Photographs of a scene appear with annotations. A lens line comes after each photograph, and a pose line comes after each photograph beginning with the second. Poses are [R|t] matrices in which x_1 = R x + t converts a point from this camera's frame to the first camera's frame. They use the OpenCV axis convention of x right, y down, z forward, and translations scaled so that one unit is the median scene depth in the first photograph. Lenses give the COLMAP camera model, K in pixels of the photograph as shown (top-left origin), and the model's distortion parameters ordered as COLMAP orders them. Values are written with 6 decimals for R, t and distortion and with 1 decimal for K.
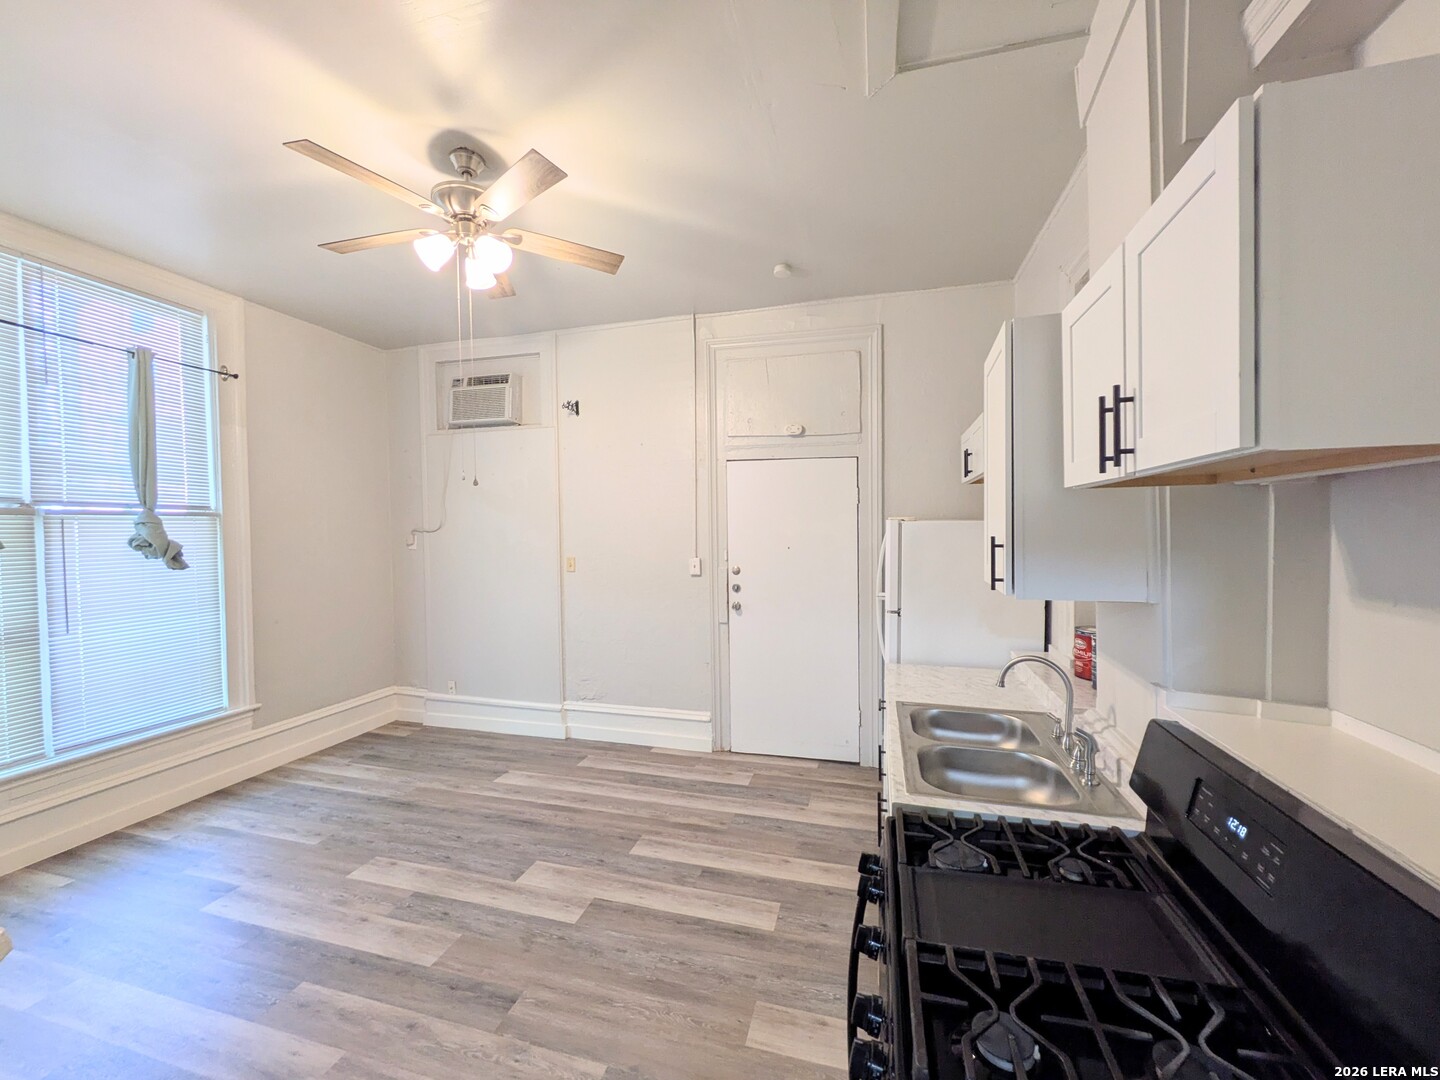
lens RADIAL K [[573.3, 0, 715.4], [0, 573.3, 541.0], [0, 0, 1]] dist [-0.001602, 0.000754]
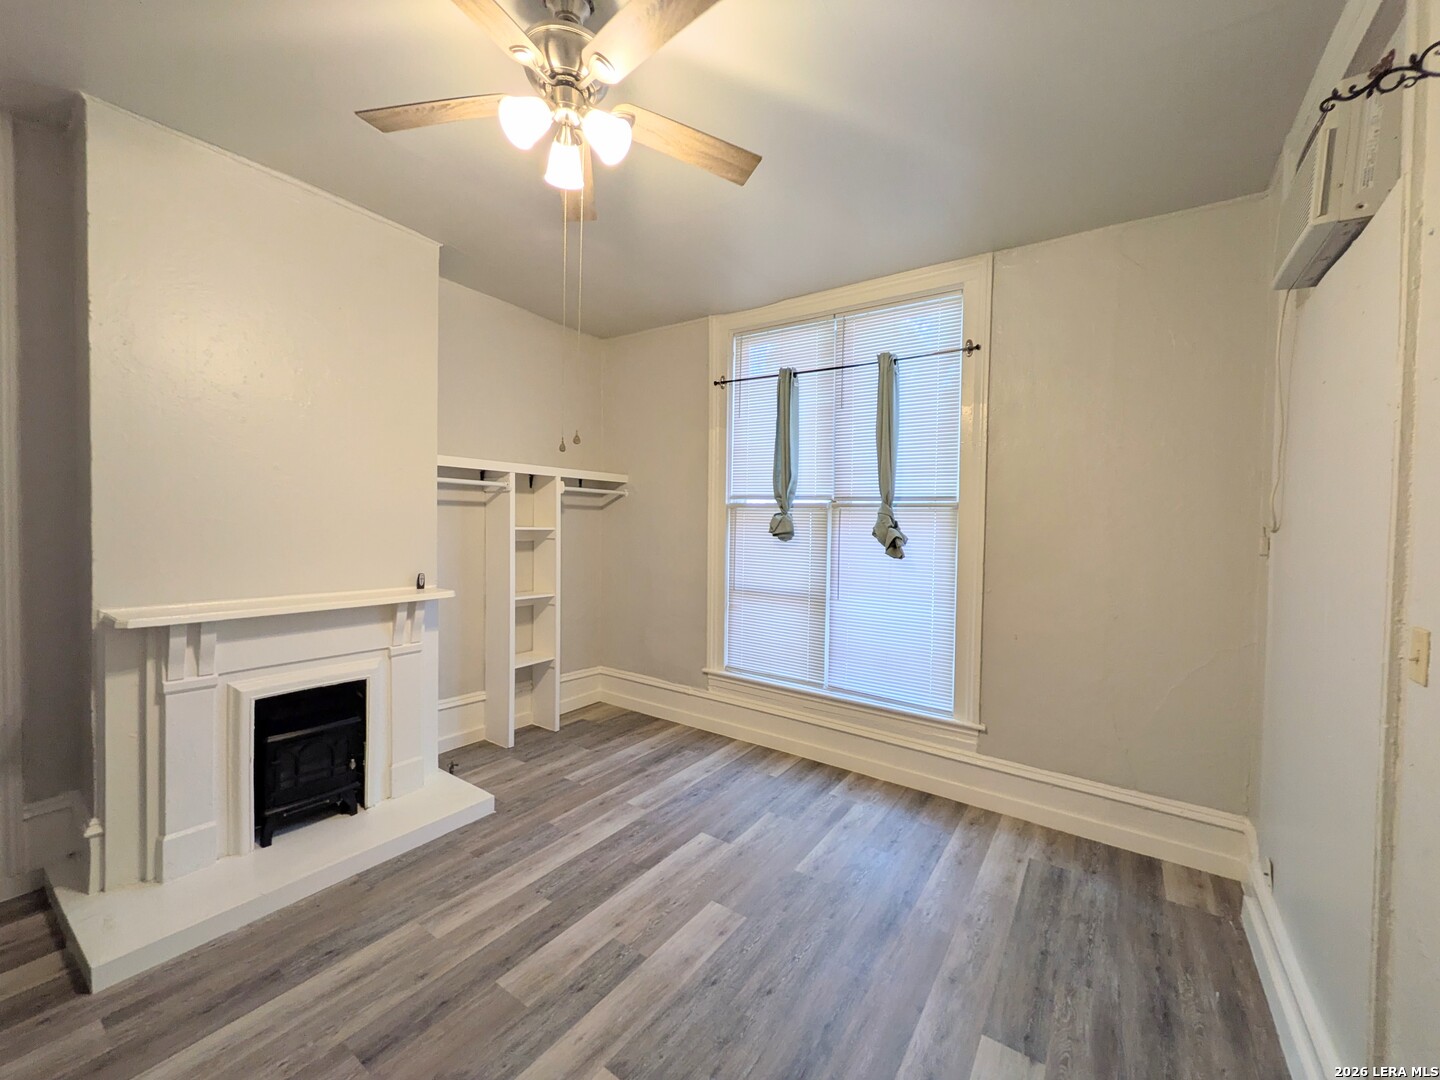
lens RADIAL K [[573.3, 0, 714.2], [0, 573.3, 540.5], [0, 0, 1]] dist [-0.001602, 0.000754]
pose [[-0.330900, 0.031357, -0.943145, 0.162285], [-0.039240, 0.998126, 0.046952, -0.019763], [0.942850, 0.052545, -0.329049, 1.095321]]
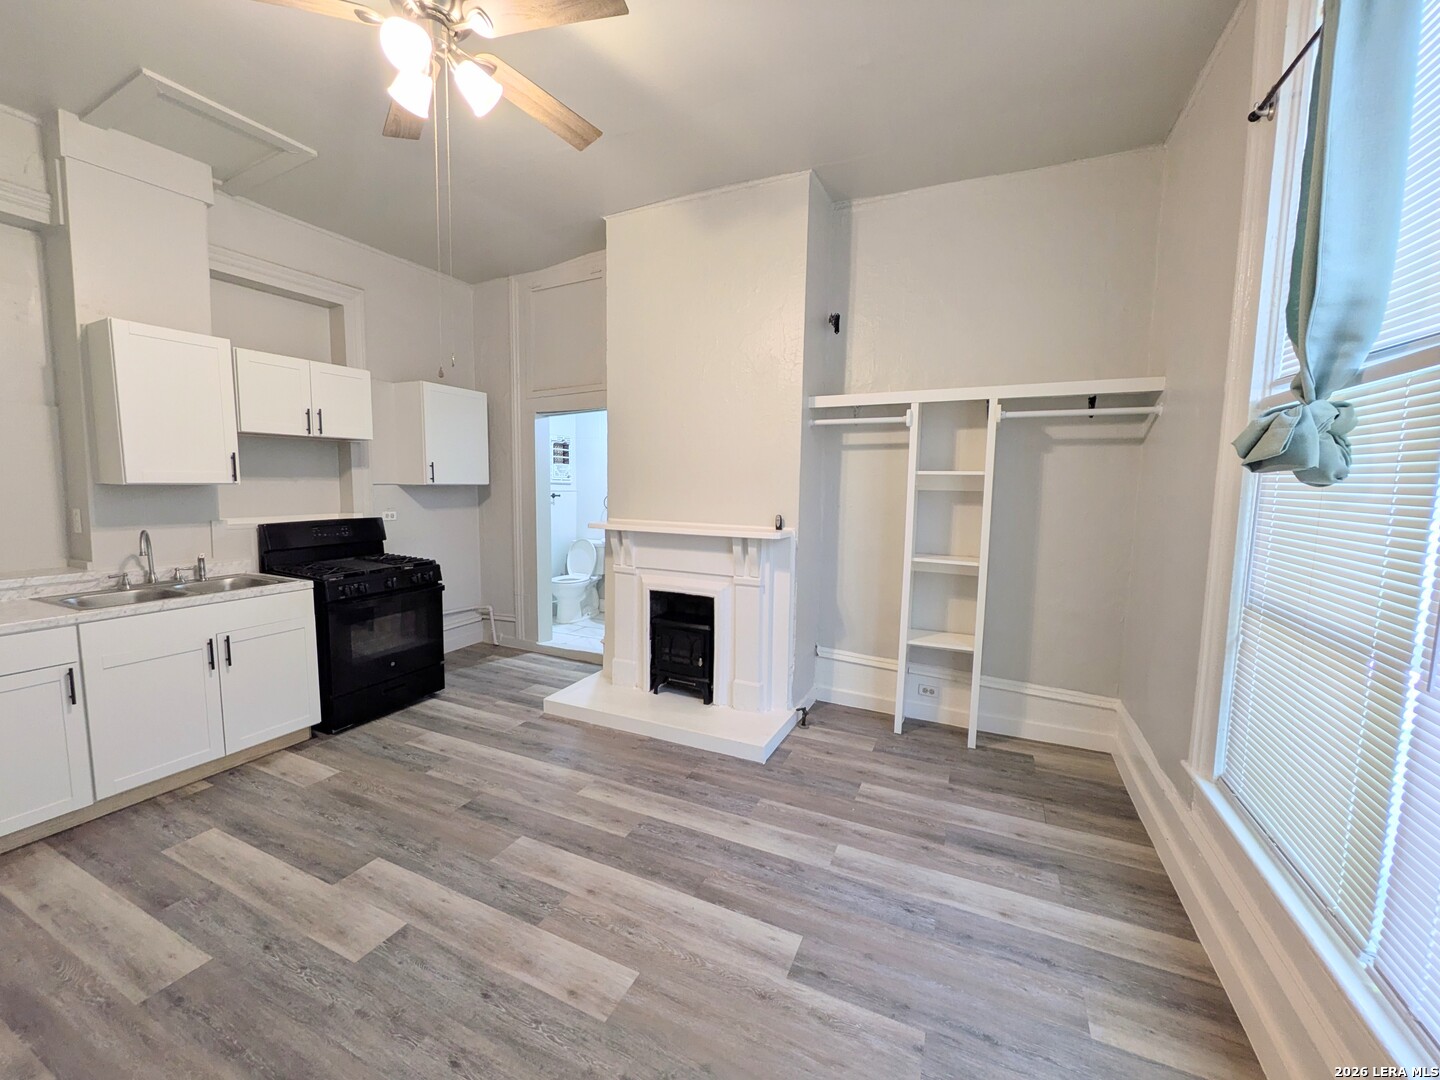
lens RADIAL K [[573.3, 0, 715.4], [0, 573.3, 540.4], [0, 0, 1]] dist [-0.001602, 0.000754]
pose [[-0.986314, -0.020214, 0.163633, -0.710942], [0.000551, 0.992047, 0.125867, 0.022133], [-0.164876, 0.124235, -0.978459, 1.338449]]
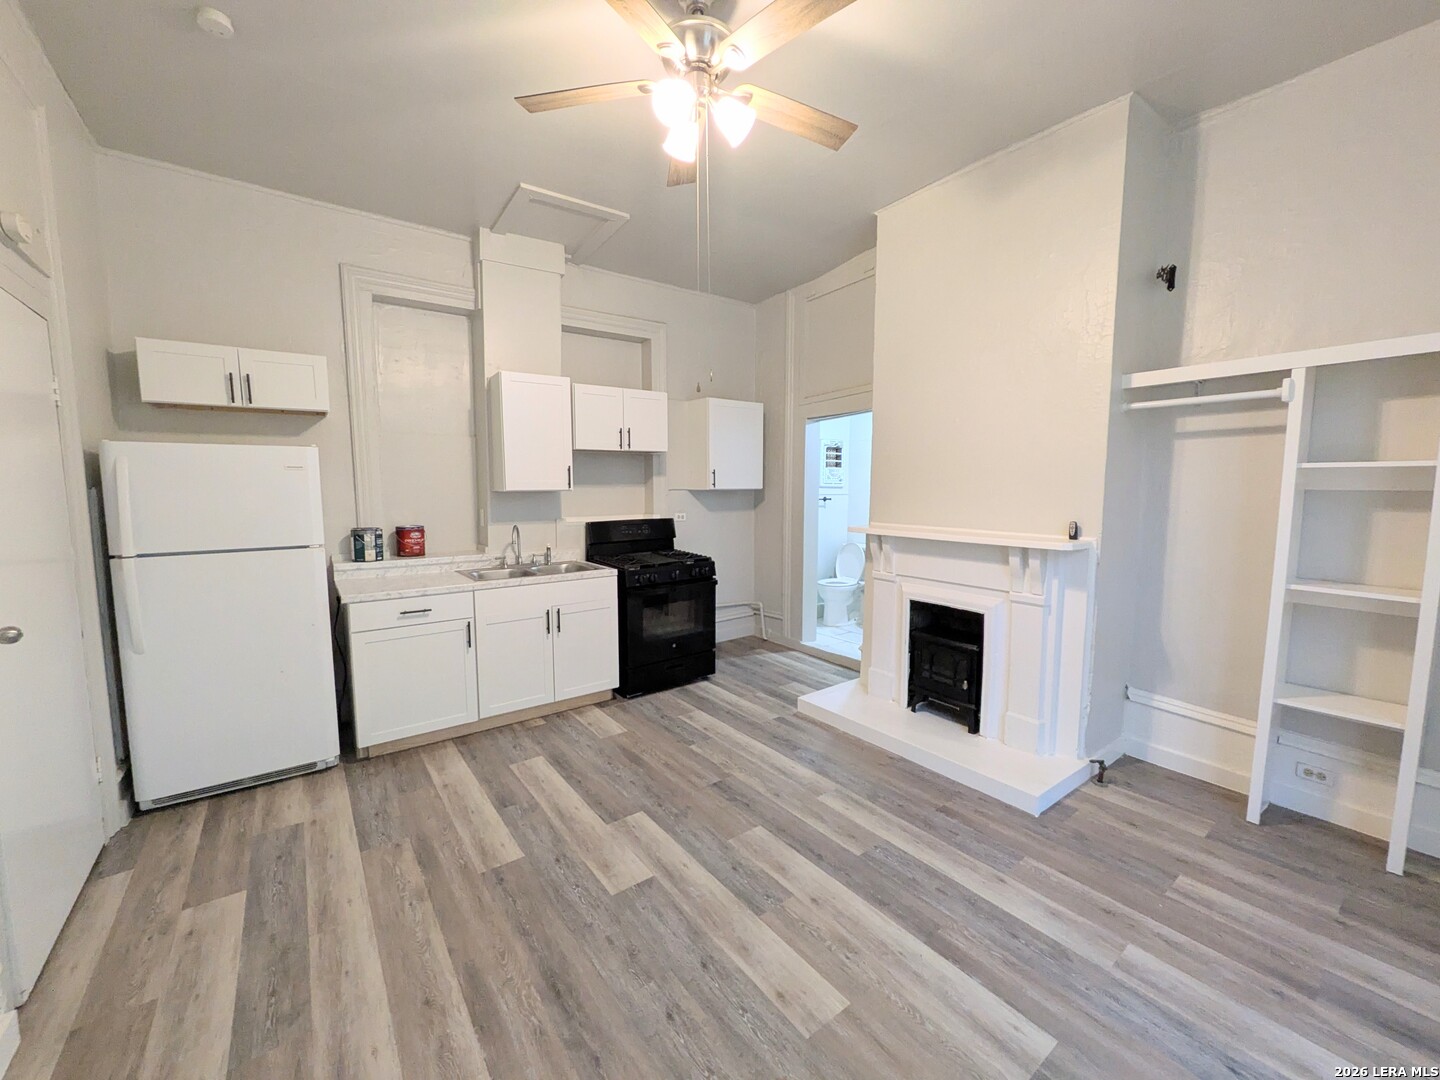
lens RADIAL K [[573.3, 0, 715.2], [0, 573.3, 540.0], [0, 0, 1]] dist [-0.001602, 0.000754]
pose [[-0.791227, -0.048850, 0.609568, -0.756885], [0.025313, 0.993334, 0.112461, 0.024280], [-0.610998, 0.104412, -0.784716, 1.302691]]
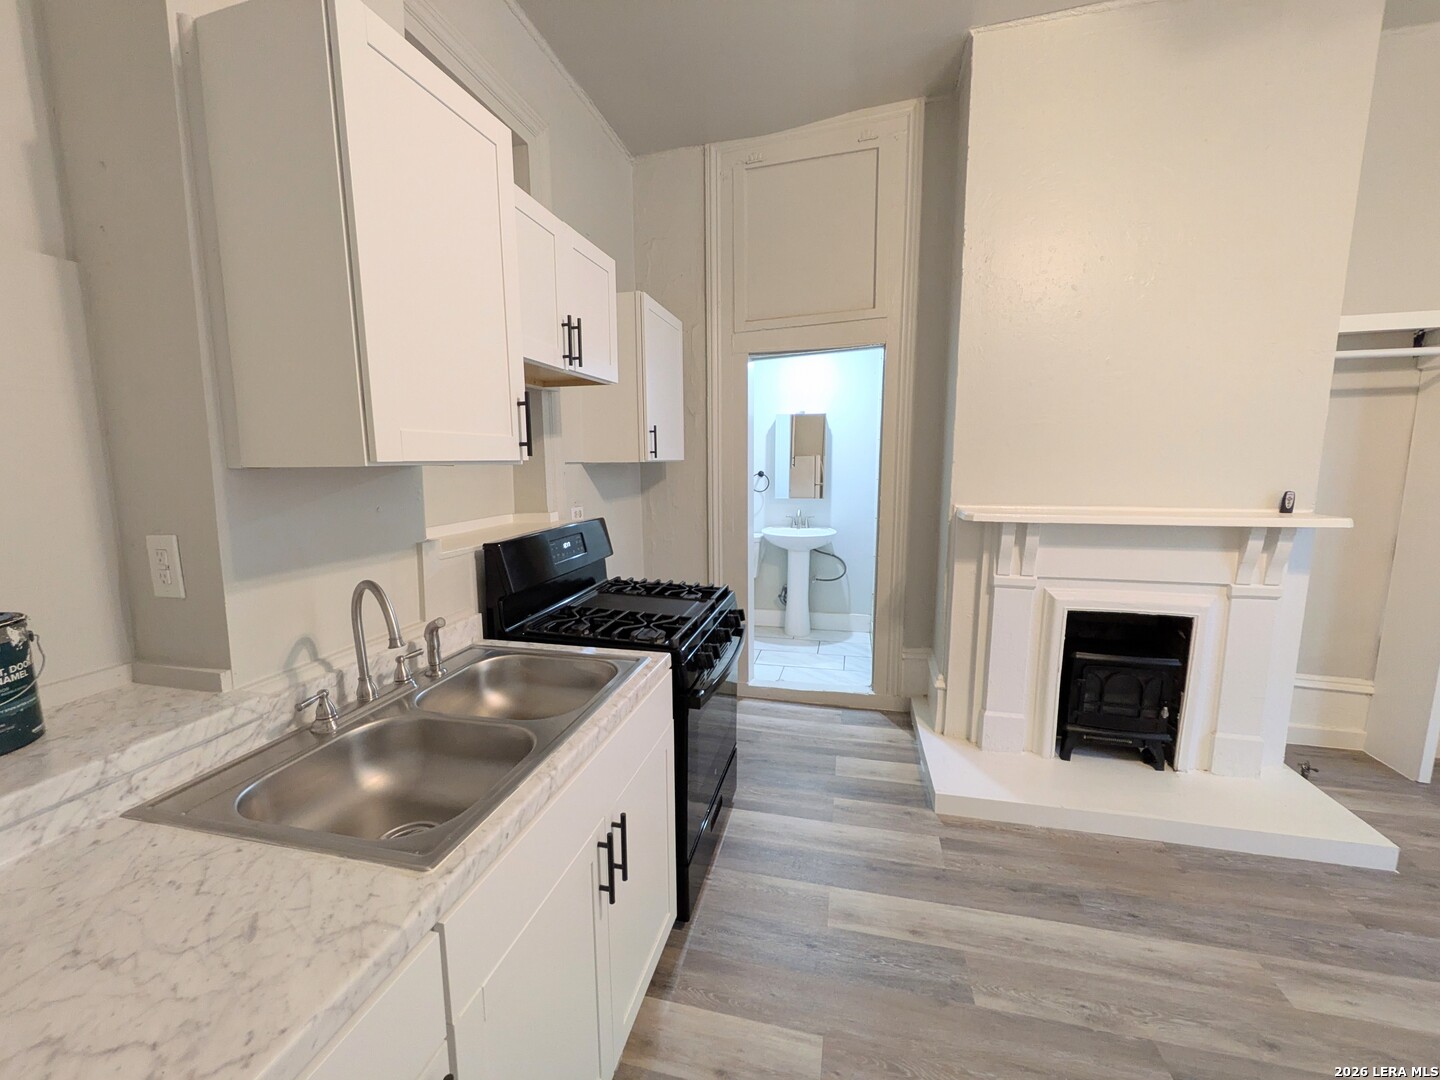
lens RADIAL K [[573.3, 0, 717.0], [0, 573.3, 540.2], [0, 0, 1]] dist [-0.001602, 0.000754]
pose [[-0.999168, 0.023134, -0.033588, 0.121192], [0.017231, 0.985897, 0.166461, 0.036813], [0.036965, 0.165744, -0.985476, 0.962722]]
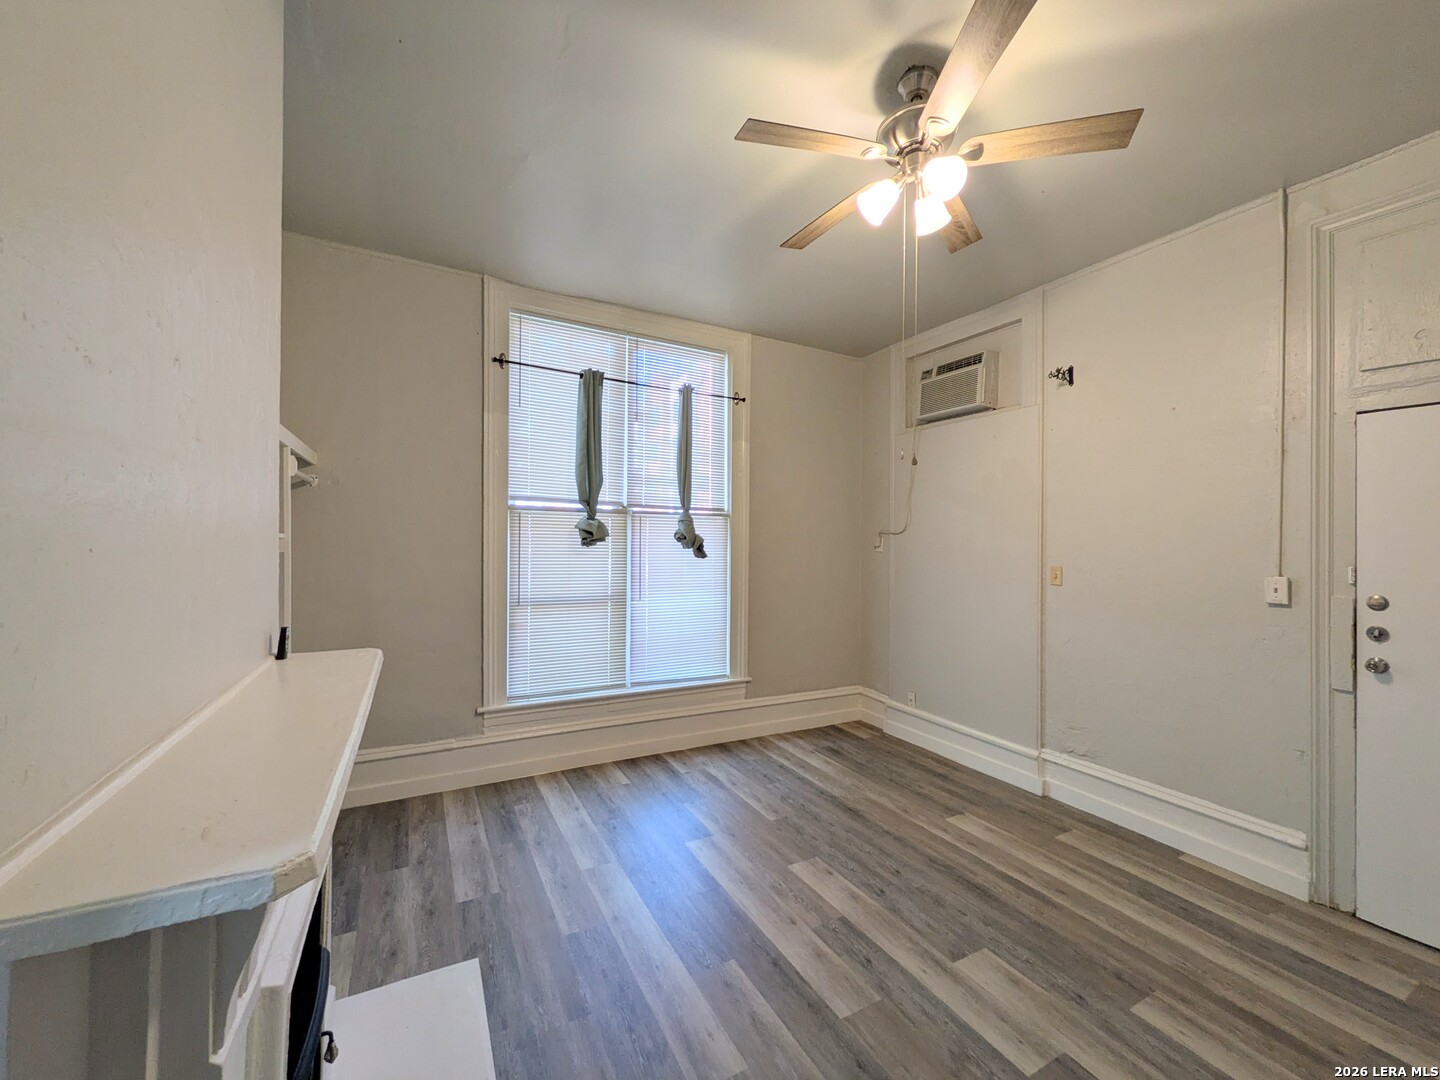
lens RADIAL K [[573.3, 0, 715.3], [0, 573.3, 539.8], [0, 0, 1]] dist [-0.001602, 0.000754]
pose [[0.691529, 0.016107, -0.722169, -0.011842], [-0.036167, 0.999269, -0.012346, 0.025769], [0.721443, 0.034656, 0.691606, 0.163925]]
